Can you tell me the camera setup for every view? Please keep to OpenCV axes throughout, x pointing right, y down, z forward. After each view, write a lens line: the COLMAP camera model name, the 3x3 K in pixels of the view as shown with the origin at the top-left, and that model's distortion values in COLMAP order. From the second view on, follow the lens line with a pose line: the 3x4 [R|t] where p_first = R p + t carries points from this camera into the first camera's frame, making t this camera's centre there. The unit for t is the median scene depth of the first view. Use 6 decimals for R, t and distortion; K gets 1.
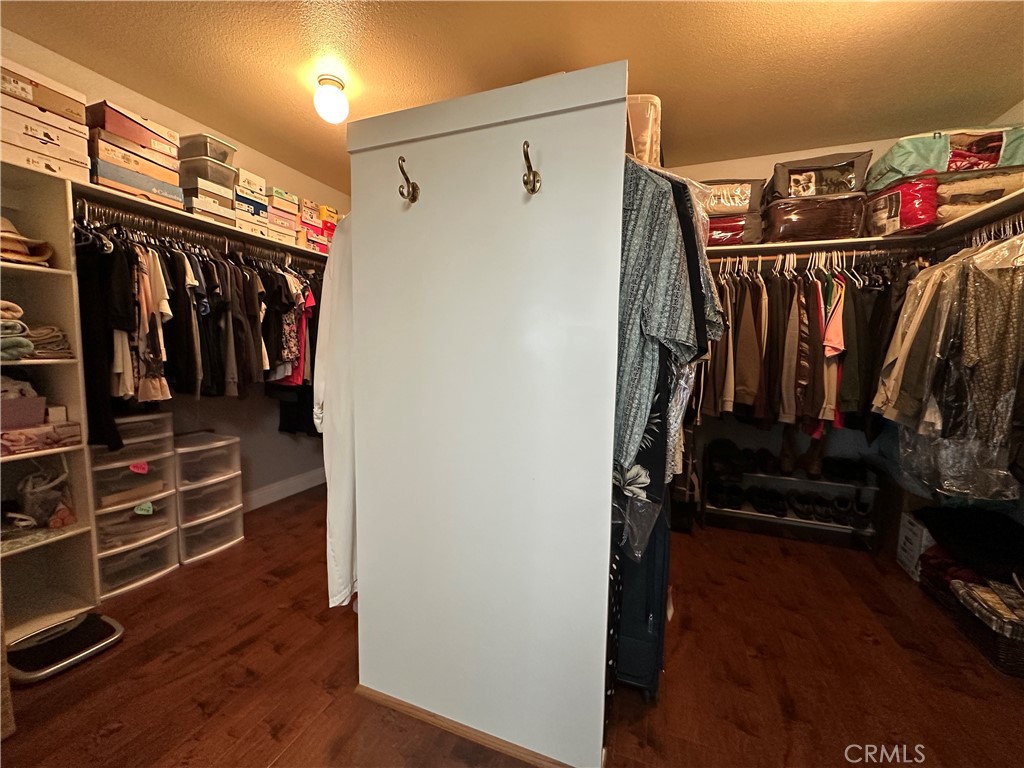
lens RADIAL K [[408.2, 0, 512.0], [0, 408.2, 384.0], [0, 0, 1]] dist [-0.002803, 0.000206]
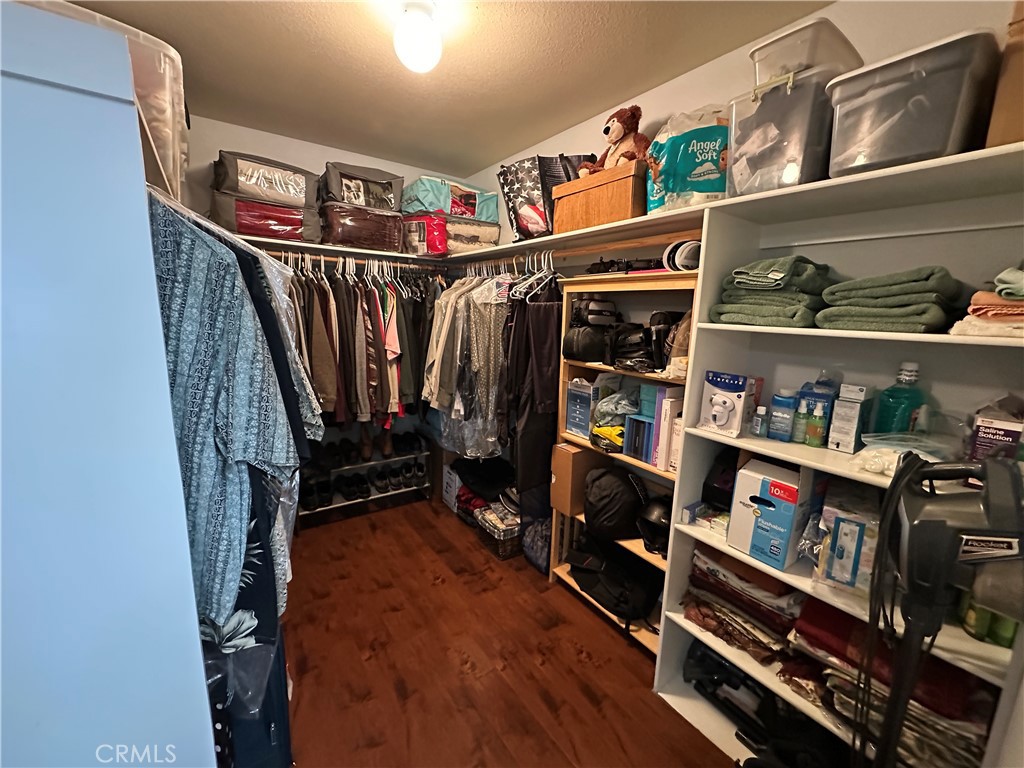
lens RADIAL K [[408.2, 0, 512.0], [0, 408.2, 384.0], [0, 0, 1]] dist [-0.002803, 0.000206]
pose [[0.553224, -0.149186, 0.819565, 0.013314], [0.048870, 0.987951, 0.146849, -0.162889], [-0.831598, -0.041189, 0.553849, 0.078986]]
